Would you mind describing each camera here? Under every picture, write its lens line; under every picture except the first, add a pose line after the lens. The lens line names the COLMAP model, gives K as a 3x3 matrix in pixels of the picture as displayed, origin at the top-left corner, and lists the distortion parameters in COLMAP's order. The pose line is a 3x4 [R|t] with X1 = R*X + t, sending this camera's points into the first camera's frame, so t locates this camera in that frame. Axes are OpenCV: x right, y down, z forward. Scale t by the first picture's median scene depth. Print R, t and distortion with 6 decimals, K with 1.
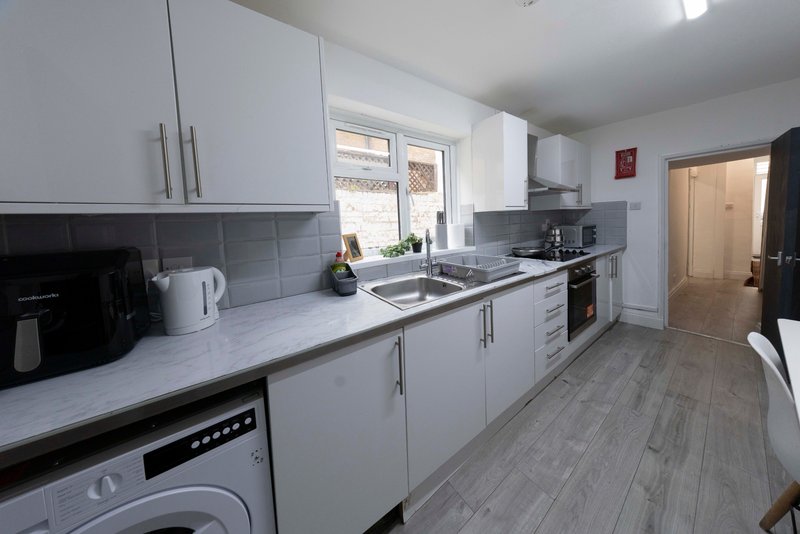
lens RADIAL K [[245.2, 0, 437.5], [0, 245.2, 233.9], [0, 0, 1]] dist [-0.000672, -0.000107]
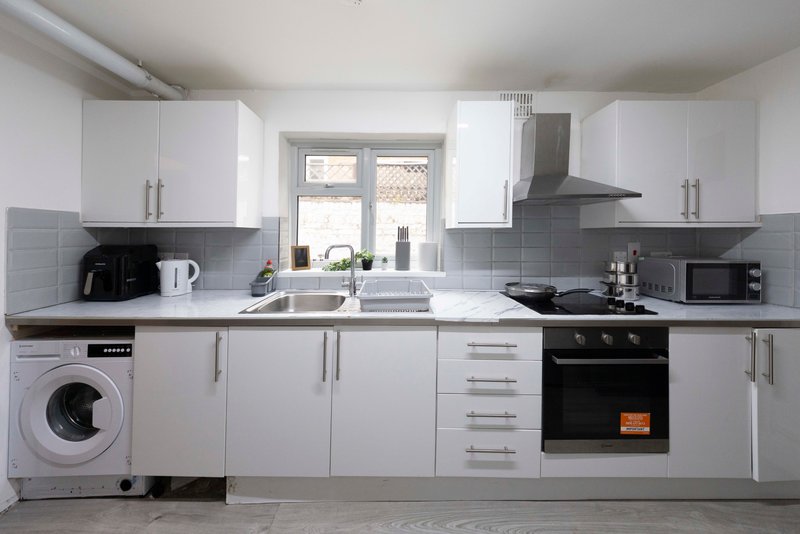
lens RADIAL K [[291.8, 0, 401.2], [0, 291.8, 228.9], [0, 0, 1]] dist [-0.000911, -0.000170]
pose [[0.775441, 0.028911, -0.630758, 0.799307], [-0.068232, 0.996938, -0.038188, -0.053880], [0.627723, 0.072650, 0.775039, 0.227158]]
